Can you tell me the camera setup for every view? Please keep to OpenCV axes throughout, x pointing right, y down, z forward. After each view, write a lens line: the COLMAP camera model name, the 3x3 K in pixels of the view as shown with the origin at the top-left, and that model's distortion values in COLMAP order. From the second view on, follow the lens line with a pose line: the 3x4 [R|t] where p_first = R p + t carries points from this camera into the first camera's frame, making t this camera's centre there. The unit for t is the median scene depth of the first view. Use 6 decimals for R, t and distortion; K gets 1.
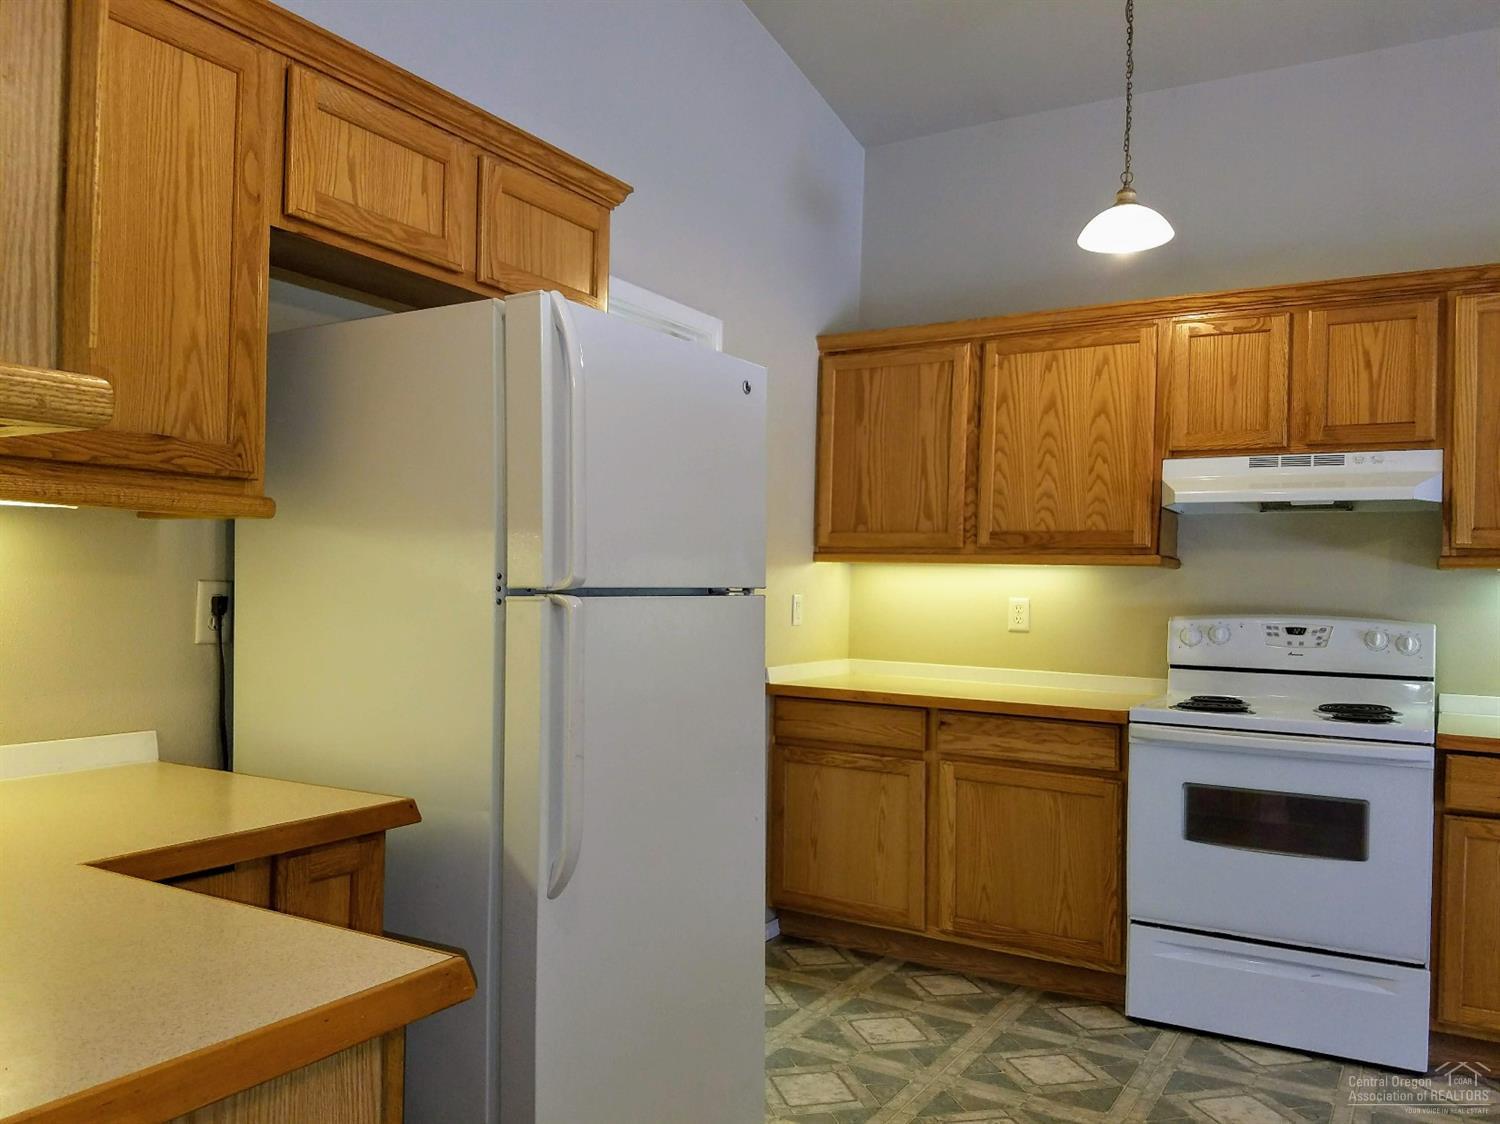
lens RADIAL K [[1152.2, 0, 750.9], [0, 1152.2, 561.7], [0, 0, 1]] dist [0.021415, -0.065036]
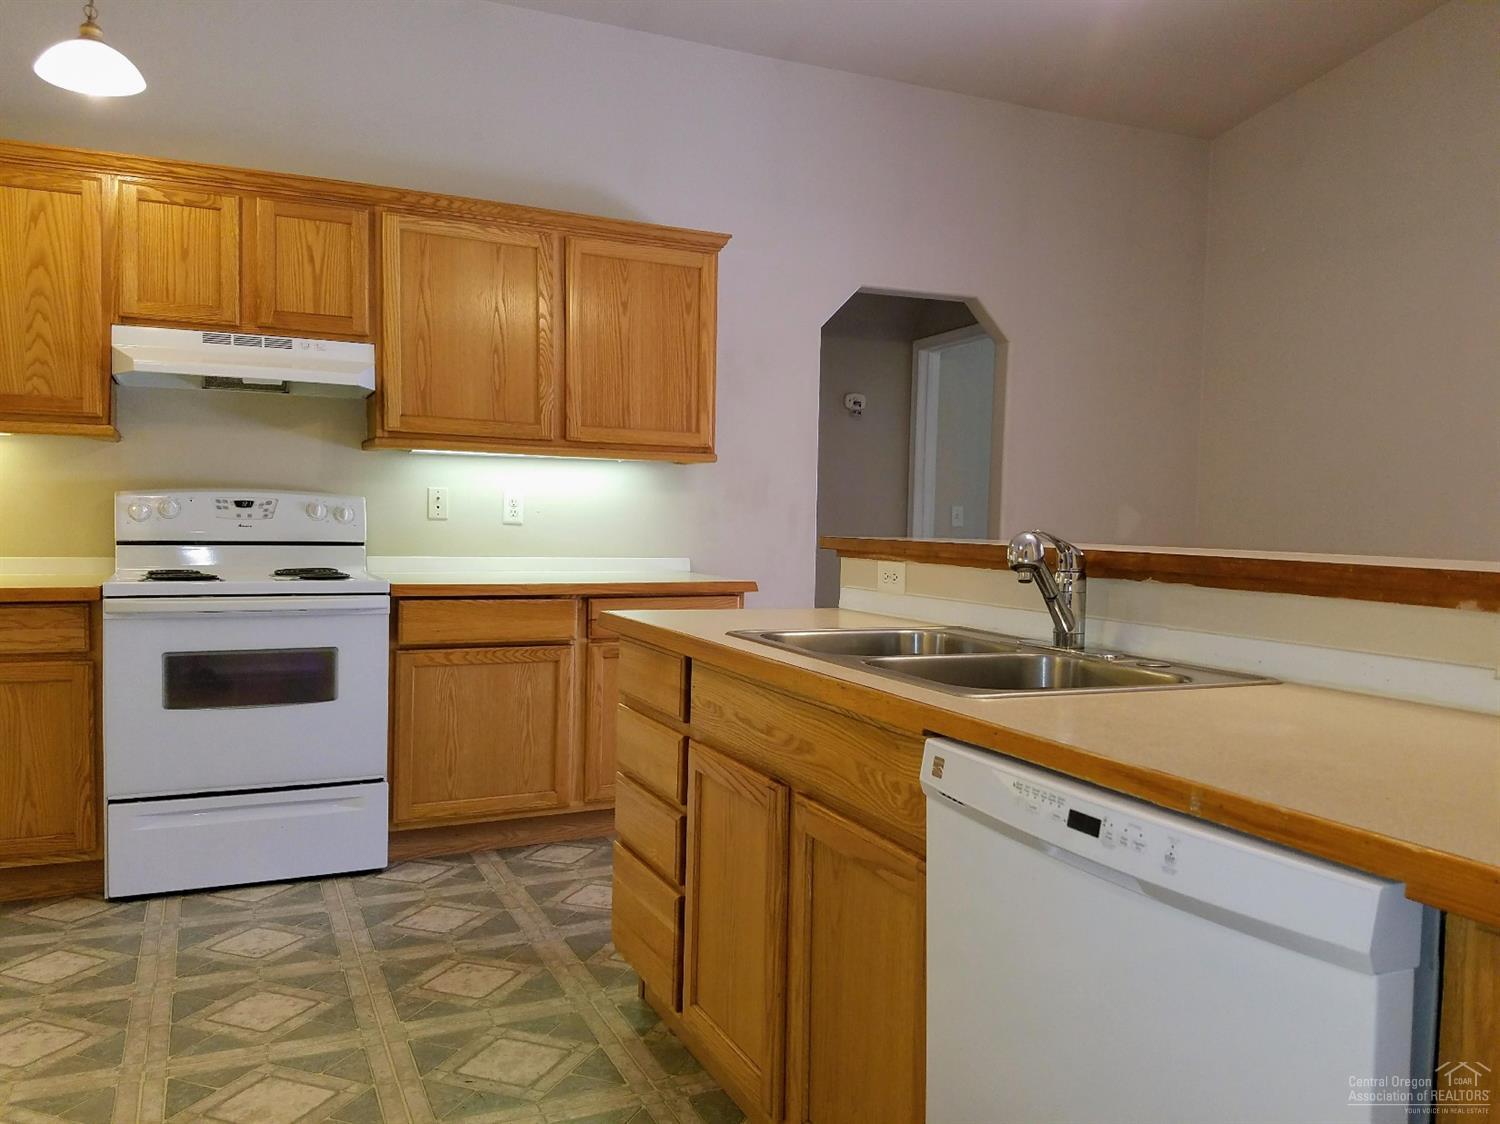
lens RADIAL K [[1152.2, 0, 757.8], [0, 1152.2, 563.5], [0, 0, 1]] dist [0.021415, -0.065036]
pose [[0.549568, -0.048059, 0.834066, -0.164091], [-0.023533, 0.997057, 0.072957, 0.028112], [-0.835118, -0.059722, 0.546819, 0.029135]]
